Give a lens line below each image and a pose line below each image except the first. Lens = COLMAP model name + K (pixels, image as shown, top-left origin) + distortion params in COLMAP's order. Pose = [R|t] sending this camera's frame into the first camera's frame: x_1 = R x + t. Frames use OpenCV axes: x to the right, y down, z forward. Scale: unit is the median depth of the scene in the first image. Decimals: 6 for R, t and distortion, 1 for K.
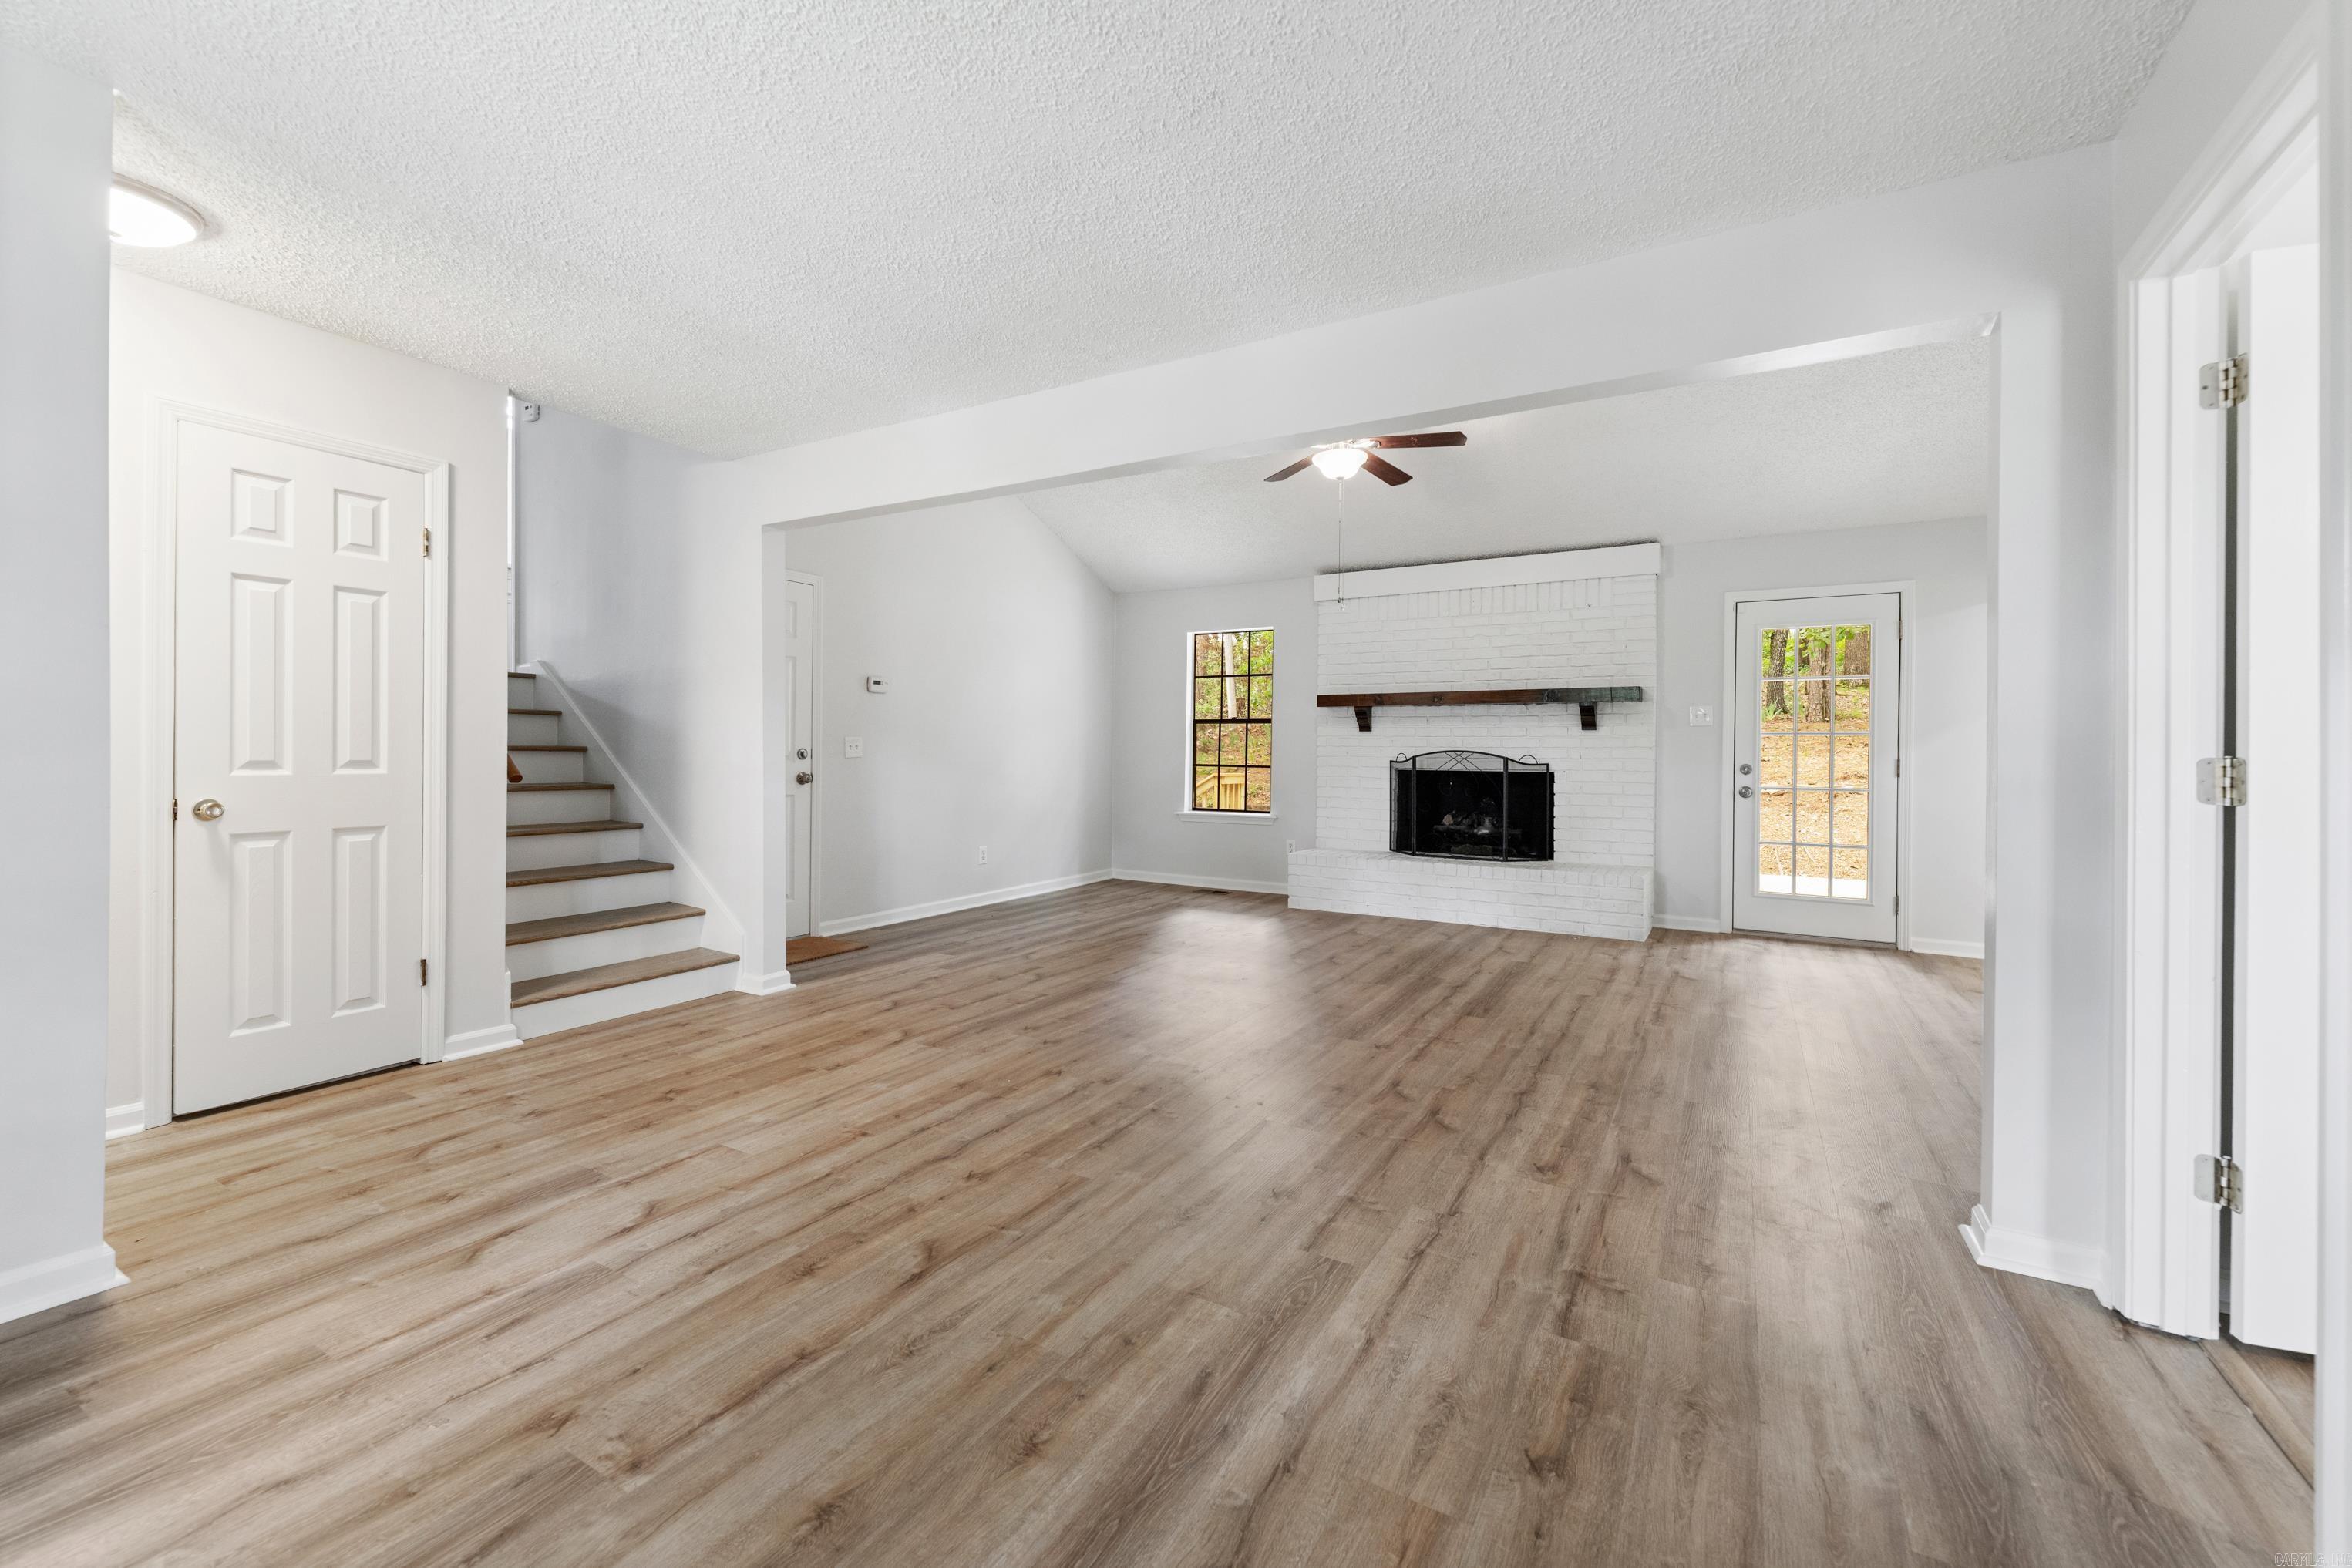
lens RADIAL K [[958.0, 0, 1182.6], [0, 958.0, 774.0], [0, 0, 1]] dist [0.008800, -0.004499]
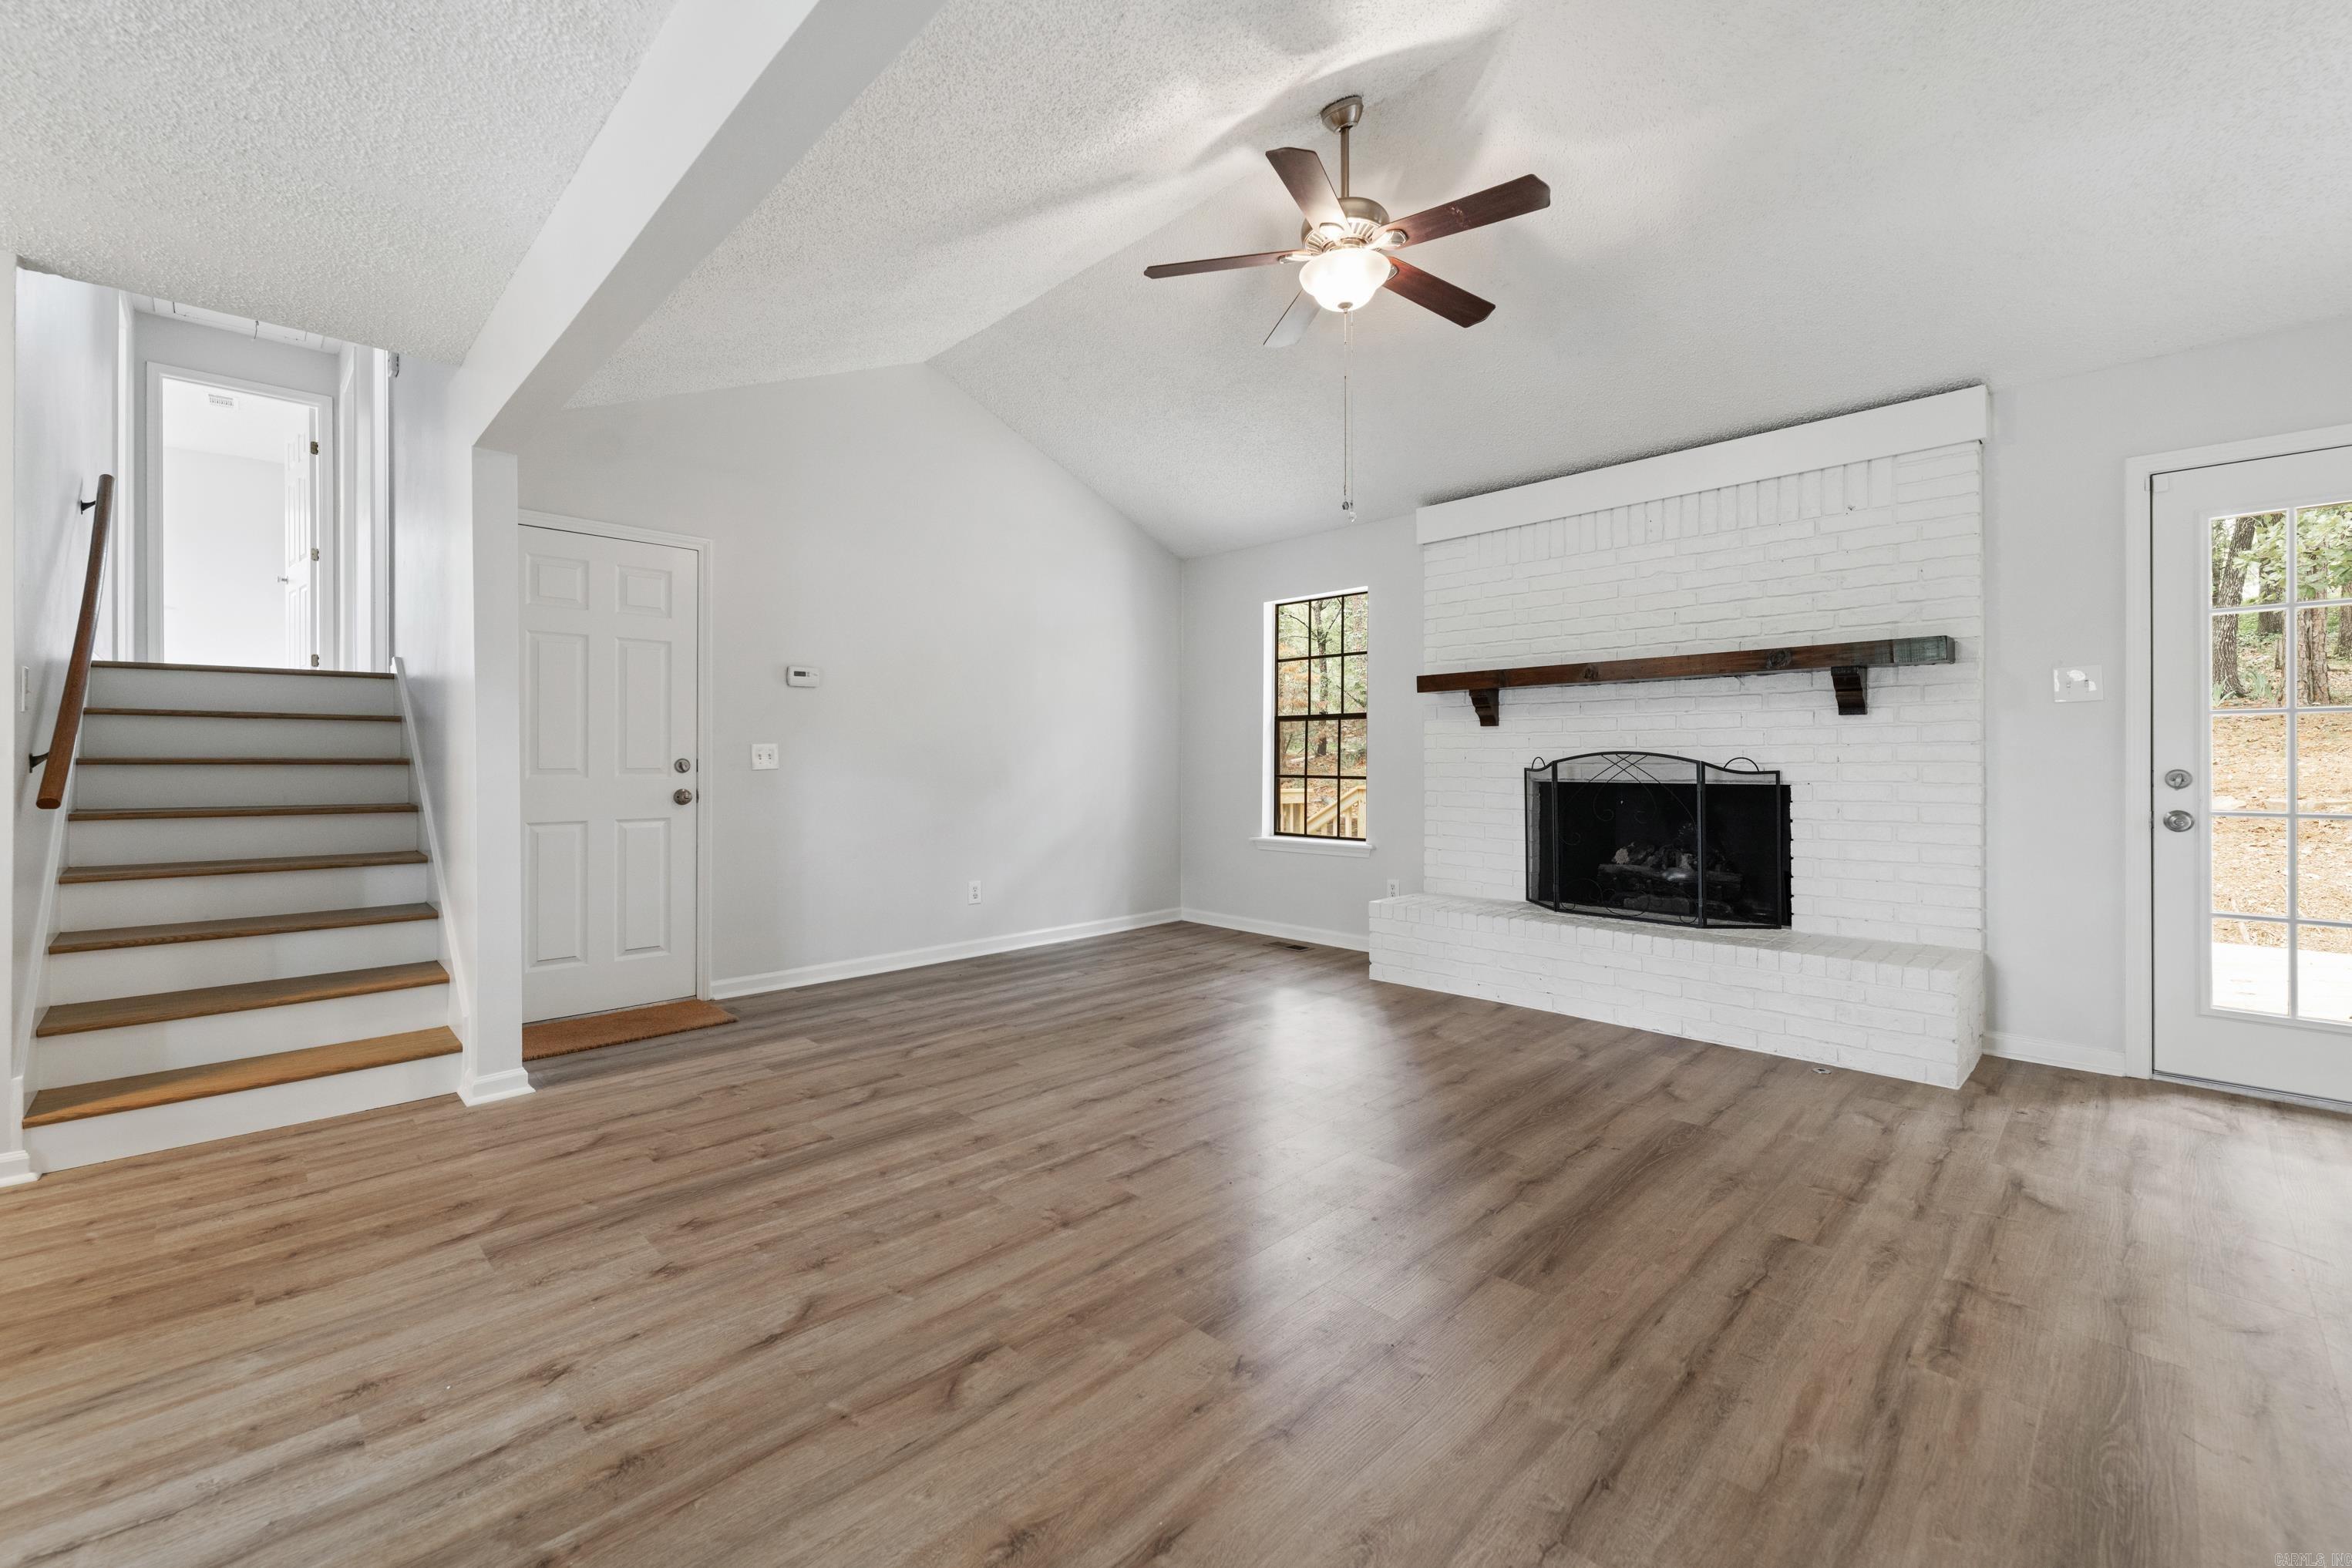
lens RADIAL K [[958.0, 0, 1178.4], [0, 958.0, 772.7], [0, 0, 1]] dist [0.008800, -0.004499]
pose [[0.963520, -0.006719, -0.267553, 0.333935], [0.003657, 0.999922, -0.011942, -0.007456], [0.267612, 0.010528, 0.963469, 0.578744]]
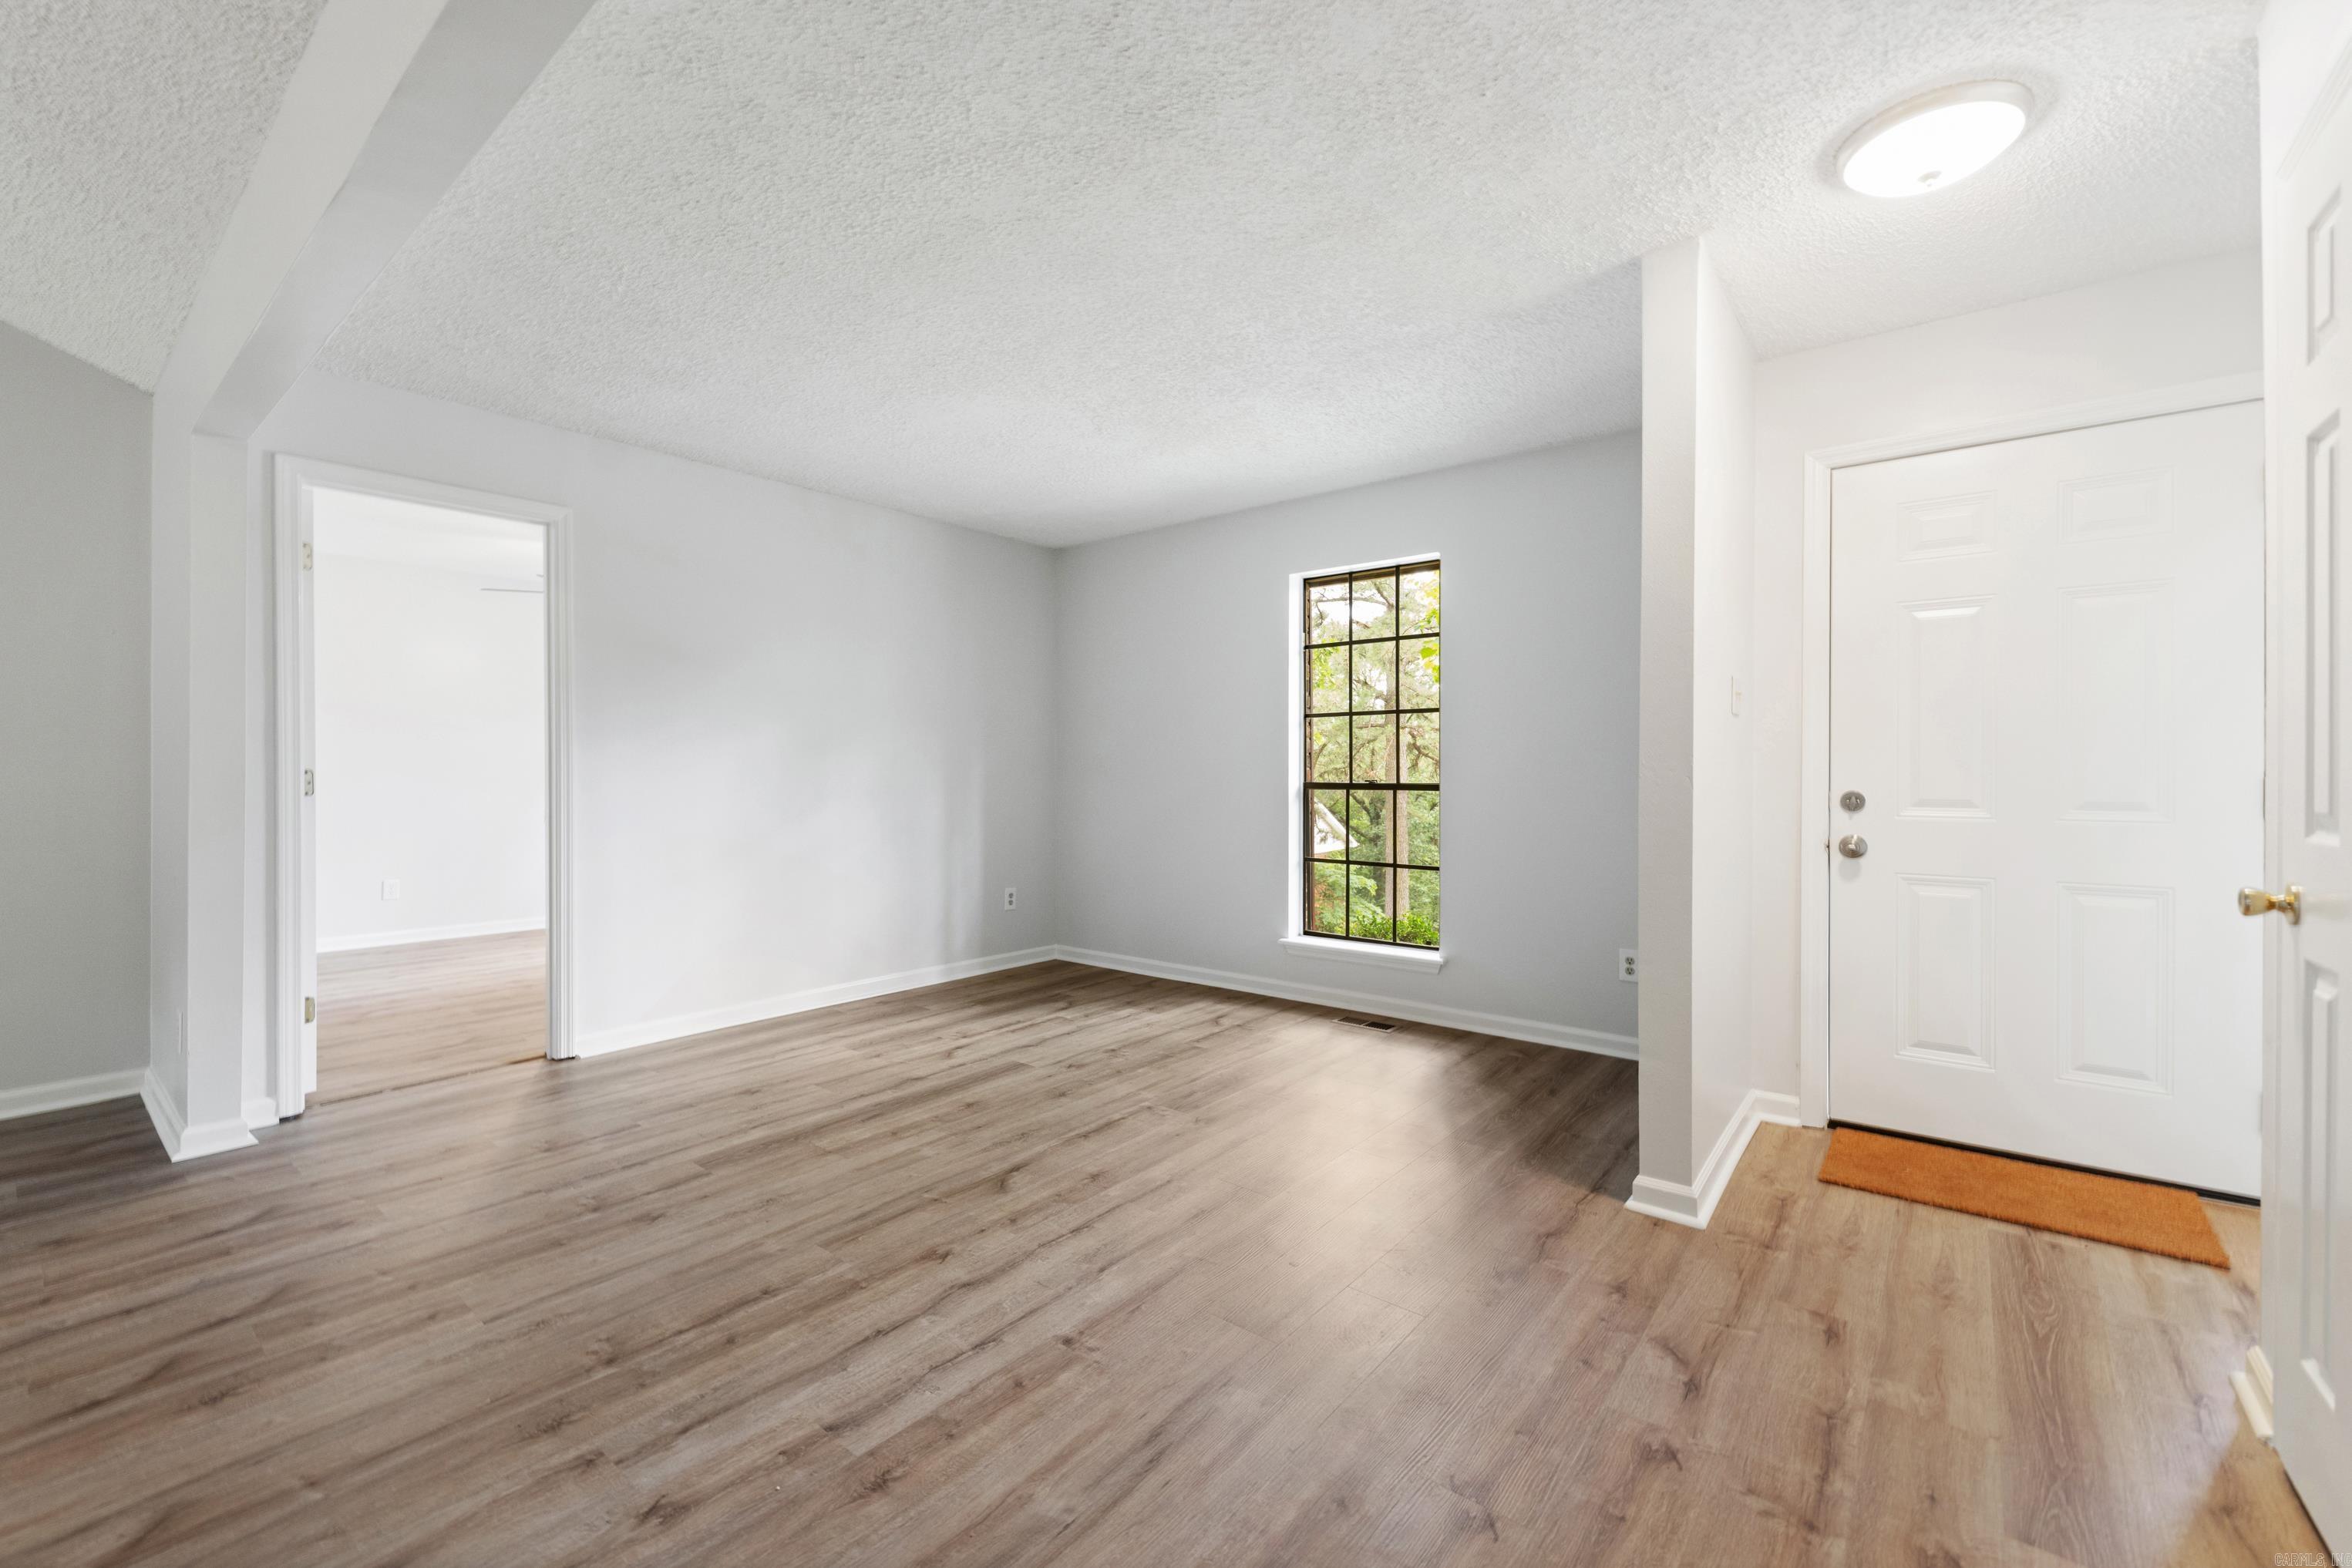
lens RADIAL K [[958.0, 0, 1160.6], [0, 958.0, 770.8], [0, 0, 1]] dist [0.008800, -0.004499]
pose [[-0.985112, -0.011333, 0.171542, -0.422322], [-0.008292, 0.999796, 0.018434, -0.032150], [-0.171715, 0.016737, -0.985004, 1.371112]]
